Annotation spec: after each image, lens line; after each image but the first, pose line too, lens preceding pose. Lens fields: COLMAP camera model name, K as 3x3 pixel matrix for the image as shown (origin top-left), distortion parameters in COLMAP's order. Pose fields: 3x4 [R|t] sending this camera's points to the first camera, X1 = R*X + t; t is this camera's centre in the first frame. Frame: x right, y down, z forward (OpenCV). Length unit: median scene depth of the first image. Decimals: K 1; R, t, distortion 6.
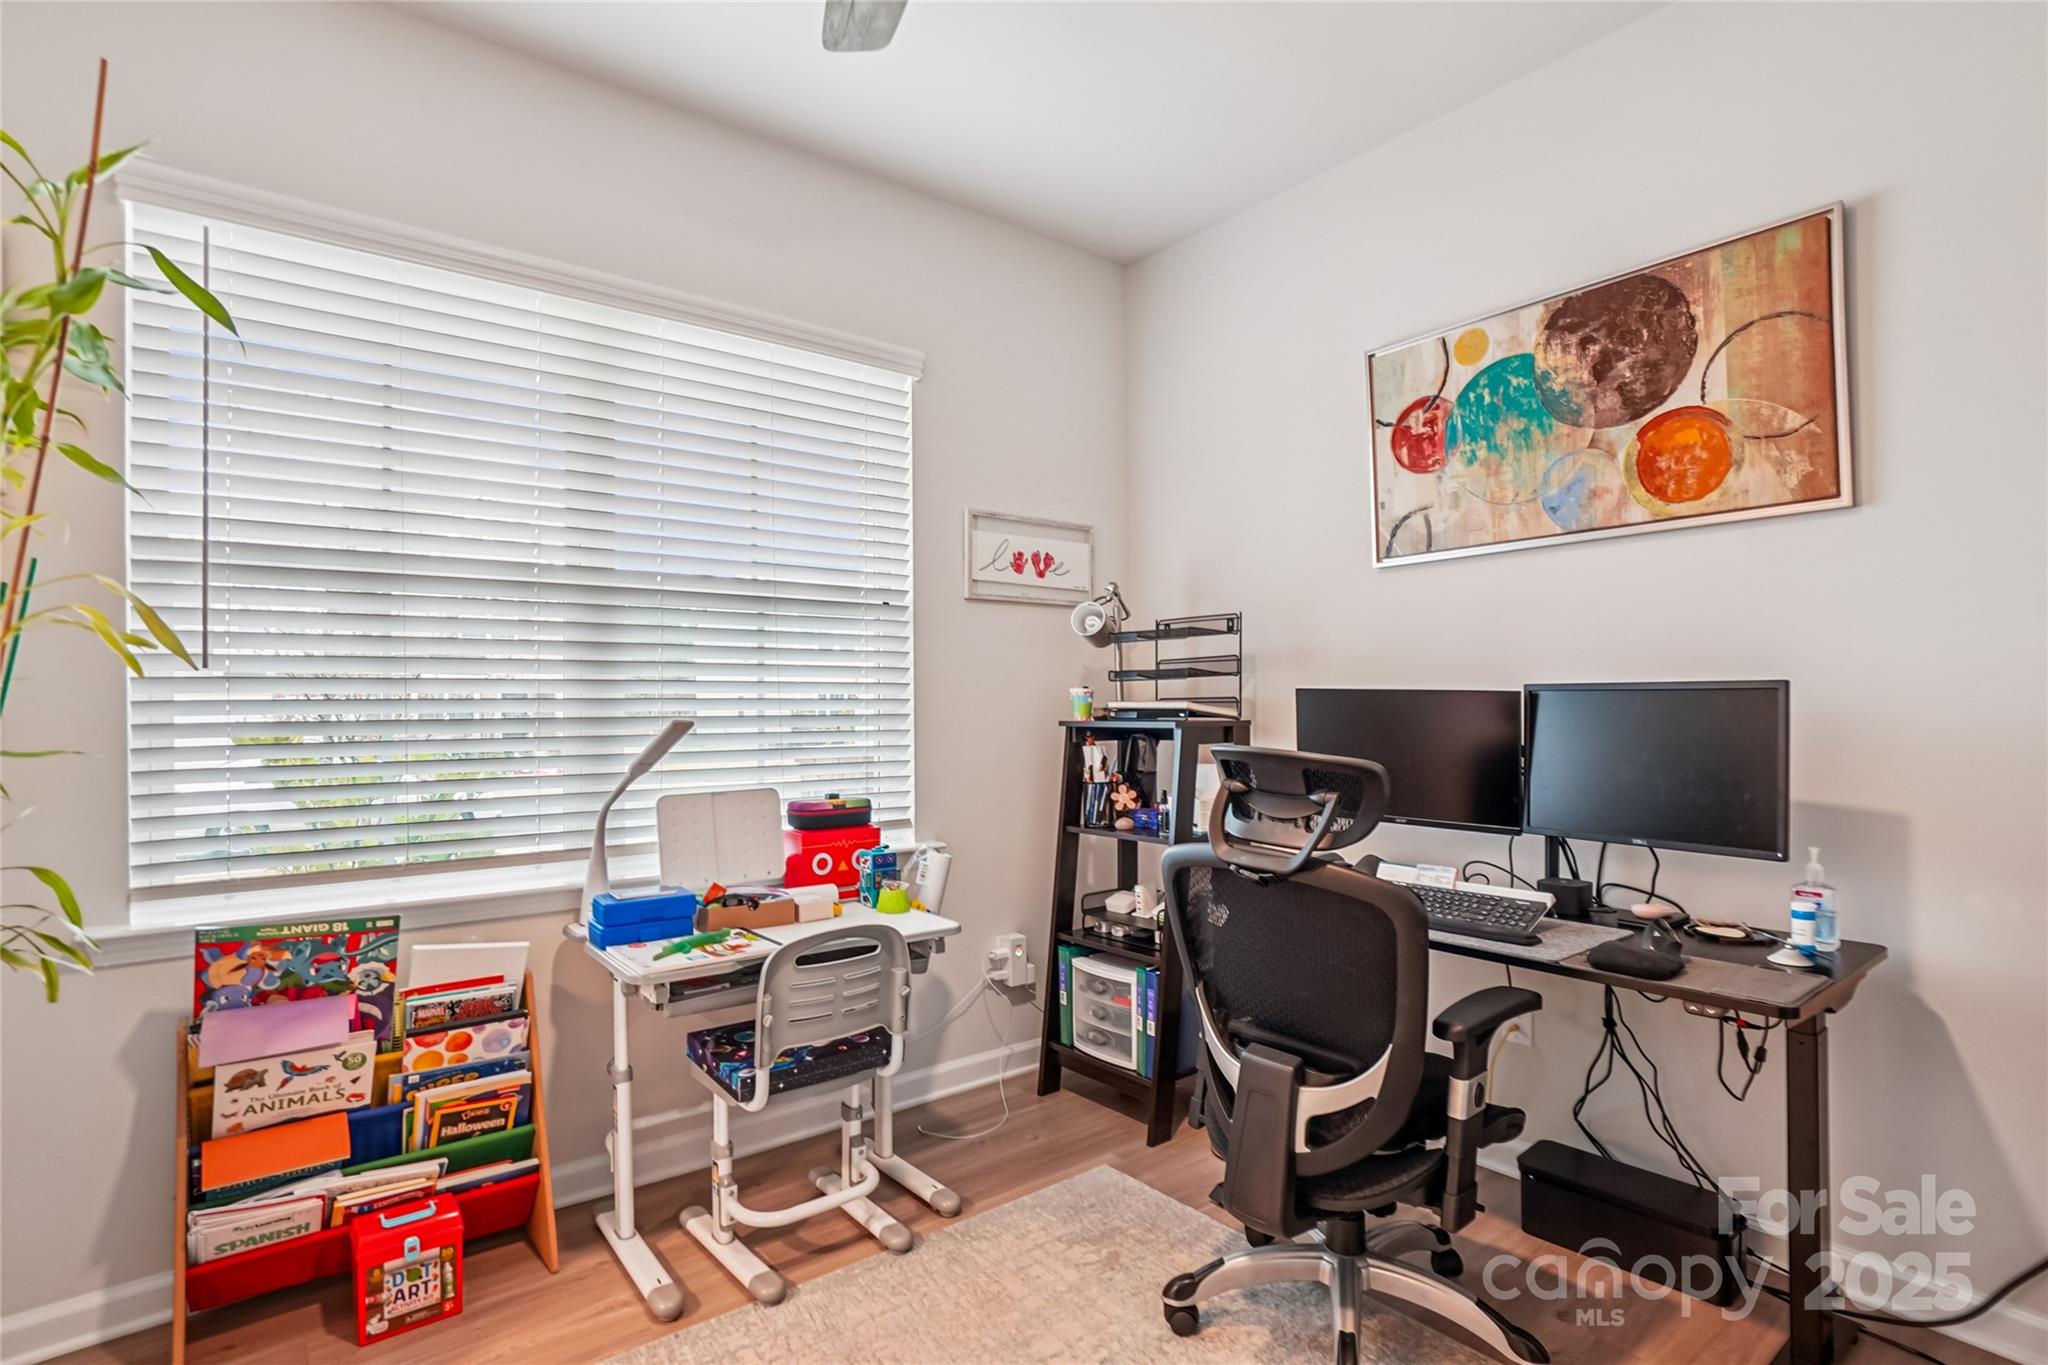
lens RADIAL K [[991.3, 0, 1003.3], [0, 991.3, 707.8], [0, 0, 1]] dist [-0.016859, 0.001244]
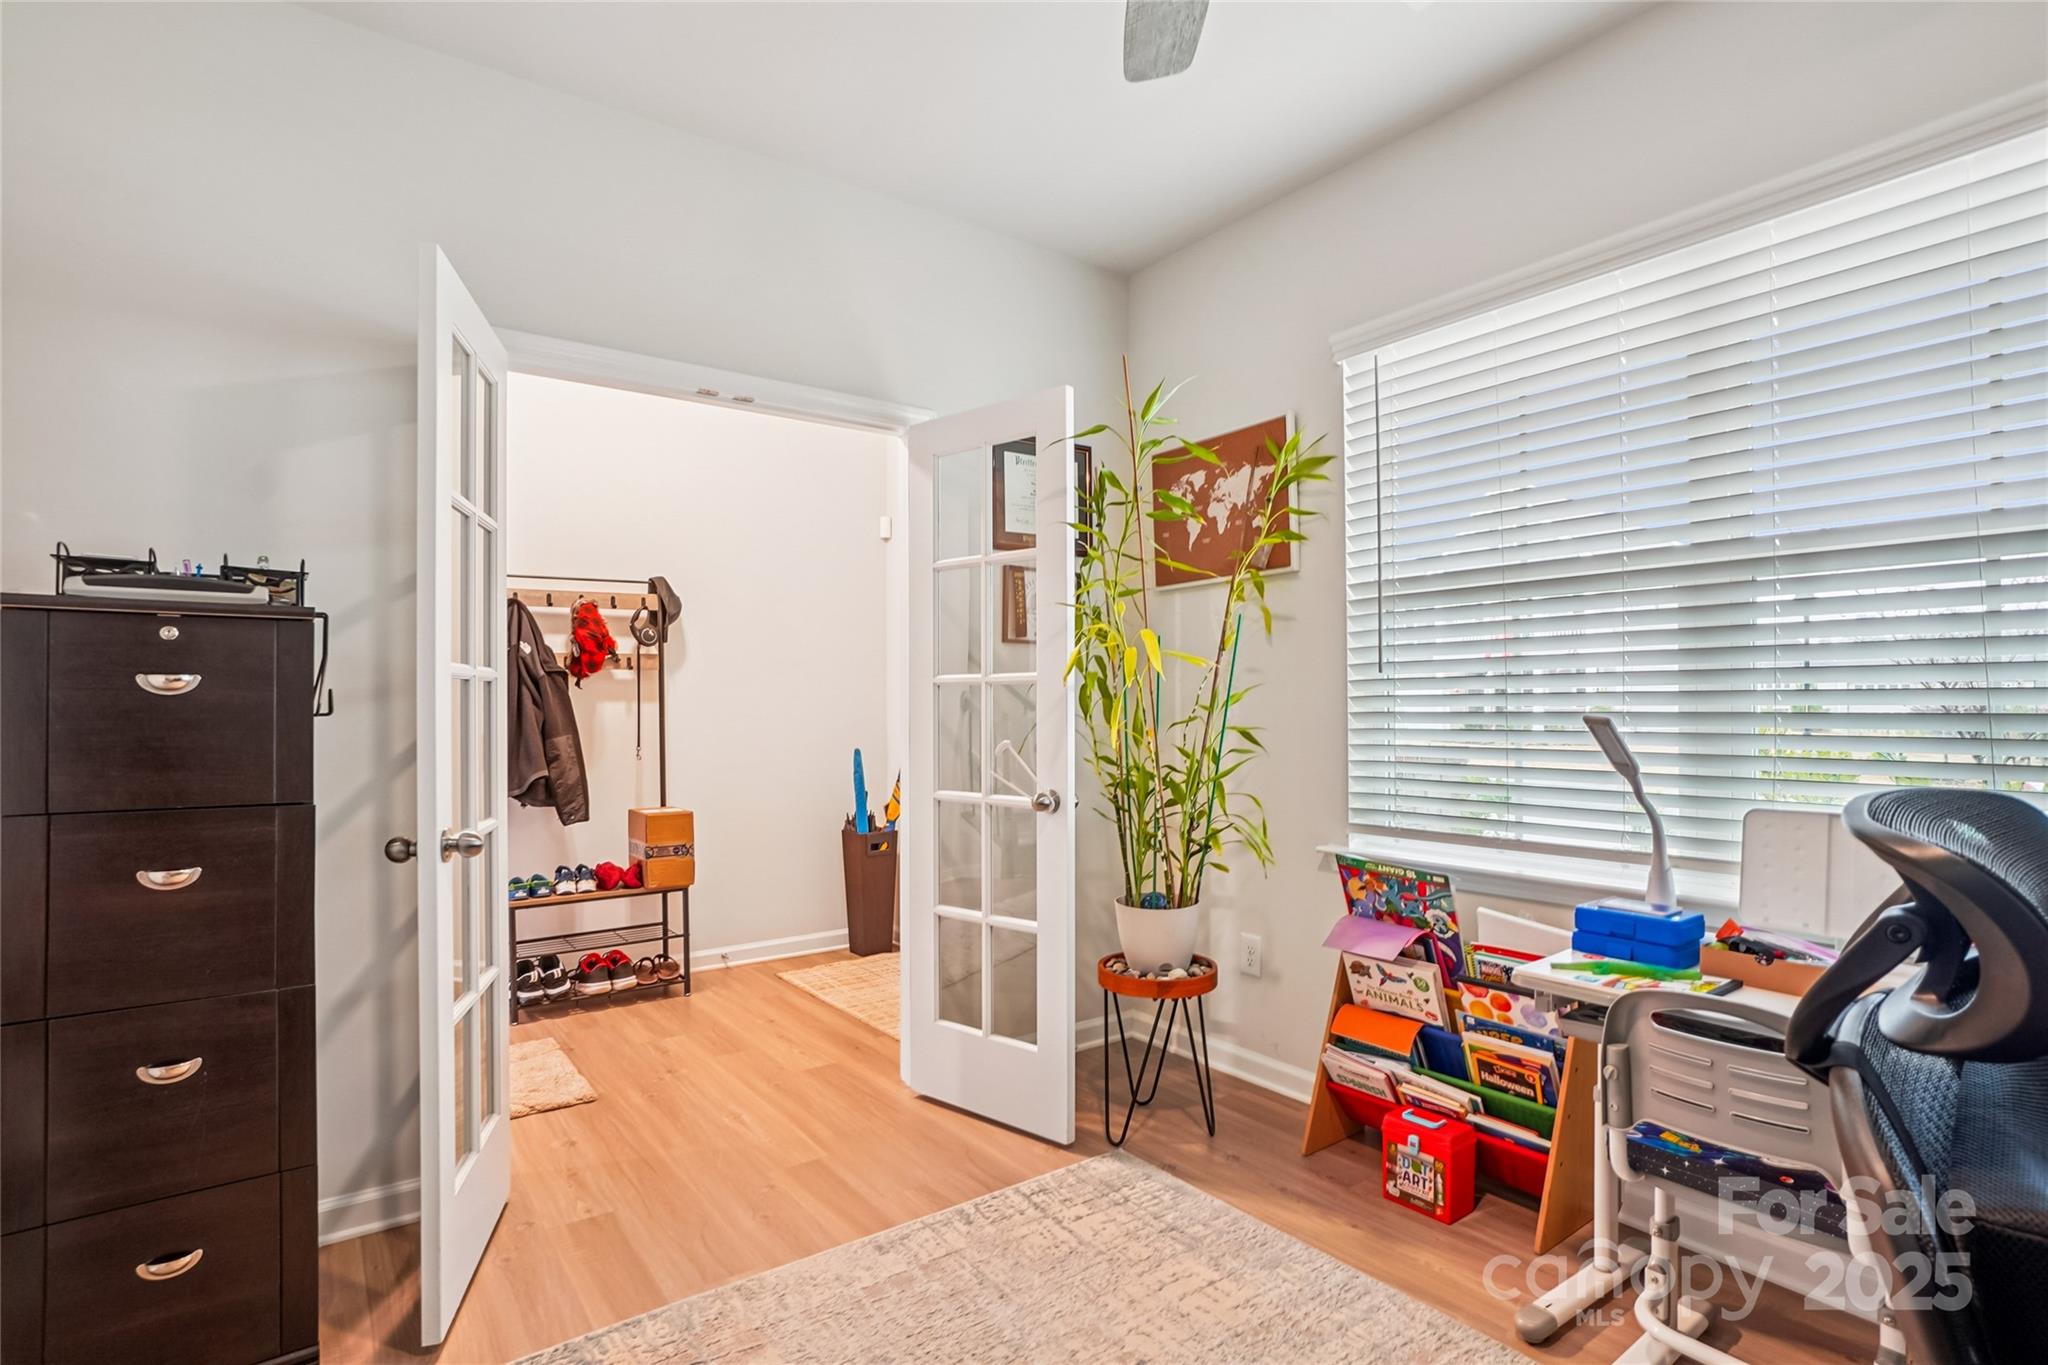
lens RADIAL K [[991.3, 0, 1003.3], [0, 991.3, 707.8], [0, 0, 1]] dist [-0.016859, 0.001244]
pose [[-0.011734, 0.010841, -0.999872, 0.590388], [0.003980, 0.999934, 0.010795, -0.008090], [0.999923, -0.003852, -0.011776, 0.475951]]
